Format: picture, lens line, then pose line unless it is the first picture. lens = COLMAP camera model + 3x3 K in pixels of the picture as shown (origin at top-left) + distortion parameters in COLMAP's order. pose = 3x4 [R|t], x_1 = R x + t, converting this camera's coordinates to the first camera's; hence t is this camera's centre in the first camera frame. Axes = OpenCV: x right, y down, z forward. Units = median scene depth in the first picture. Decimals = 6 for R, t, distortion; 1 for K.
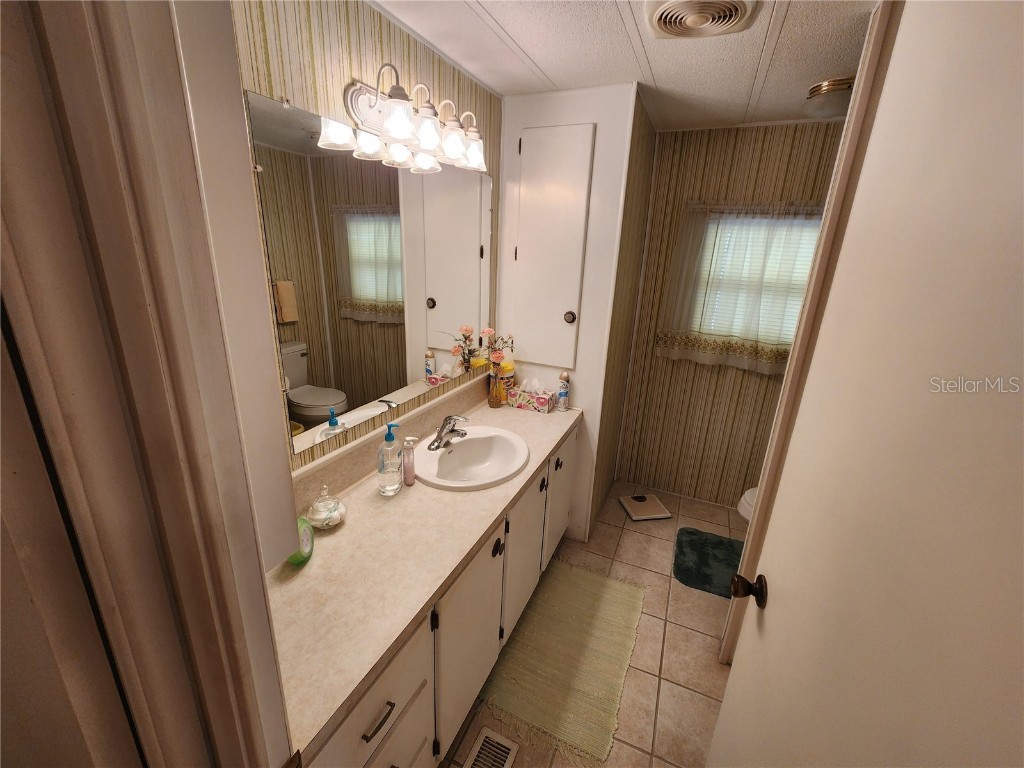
lens RADIAL K [[422.5, 0, 514.7], [0, 422.5, 383.4], [0, 0, 1]] dist [-0.001919, 0.000569]
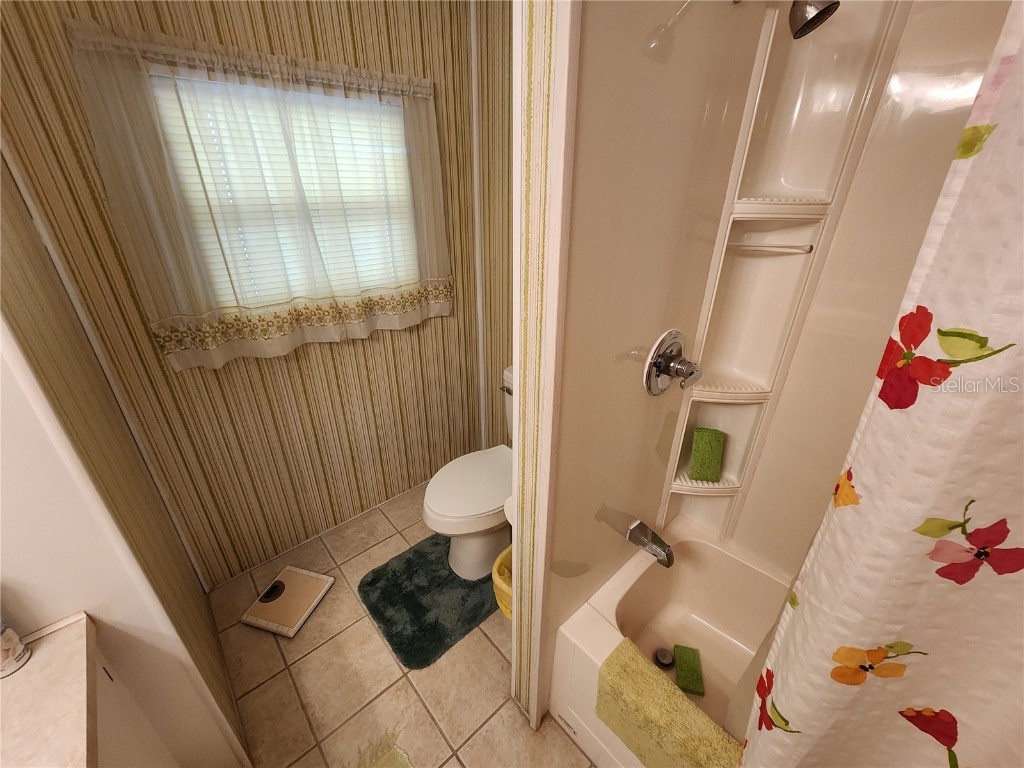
lens RADIAL K [[422.5, 0, 514.7], [0, 422.5, 383.4], [0, 0, 1]] dist [-0.001919, 0.000569]
pose [[0.410436, -0.440642, 0.798359, 0.097409], [0.284989, 0.893628, 0.346712, -0.125058], [-0.866212, 0.085221, 0.492355, 0.429214]]
